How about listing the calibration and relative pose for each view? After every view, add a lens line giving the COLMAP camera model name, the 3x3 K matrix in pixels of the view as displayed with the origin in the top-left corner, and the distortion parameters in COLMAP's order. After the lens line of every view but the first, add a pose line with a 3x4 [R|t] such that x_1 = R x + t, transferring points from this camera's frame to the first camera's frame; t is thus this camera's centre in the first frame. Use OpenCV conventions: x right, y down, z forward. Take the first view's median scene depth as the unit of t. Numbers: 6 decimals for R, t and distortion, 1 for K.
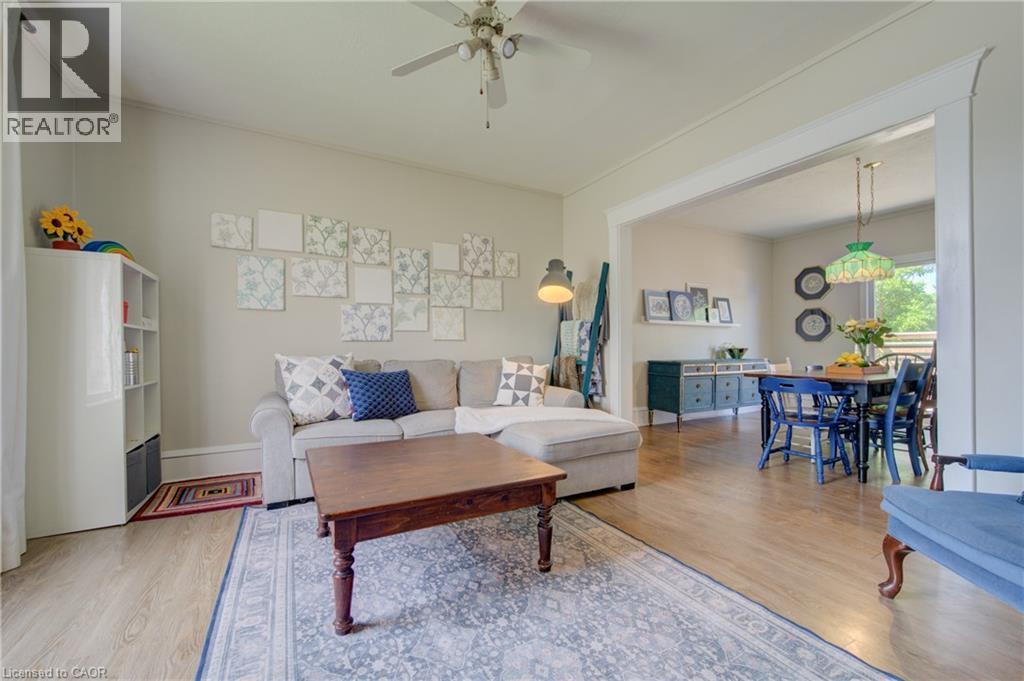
lens RADIAL K [[420.9, 0, 509.3], [0, 420.9, 348.0], [0, 0, 1]] dist [-0.001164, -0.001662]
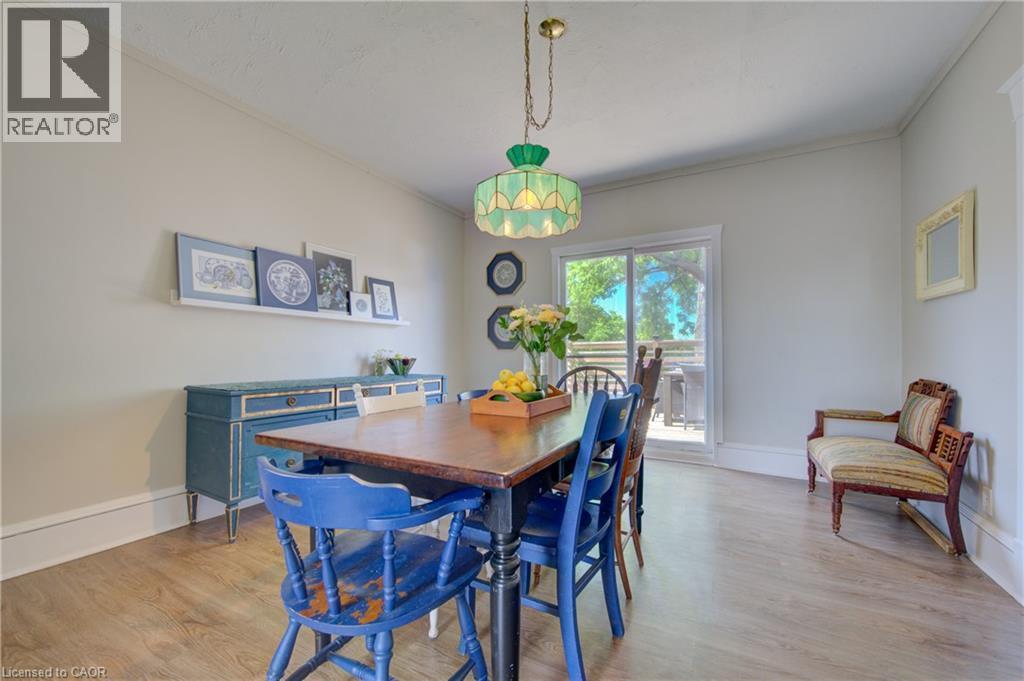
lens RADIAL K [[404.7, 0, 518.2], [0, 404.7, 350.6], [0, 0, 1]] dist [0.001398, 0.000052]
pose [[0.841266, 0.009552, 0.540537, 0.380693], [-0.001834, 0.999889, -0.014814, -0.003110], [-0.540618, 0.011471, 0.841190, 0.406583]]
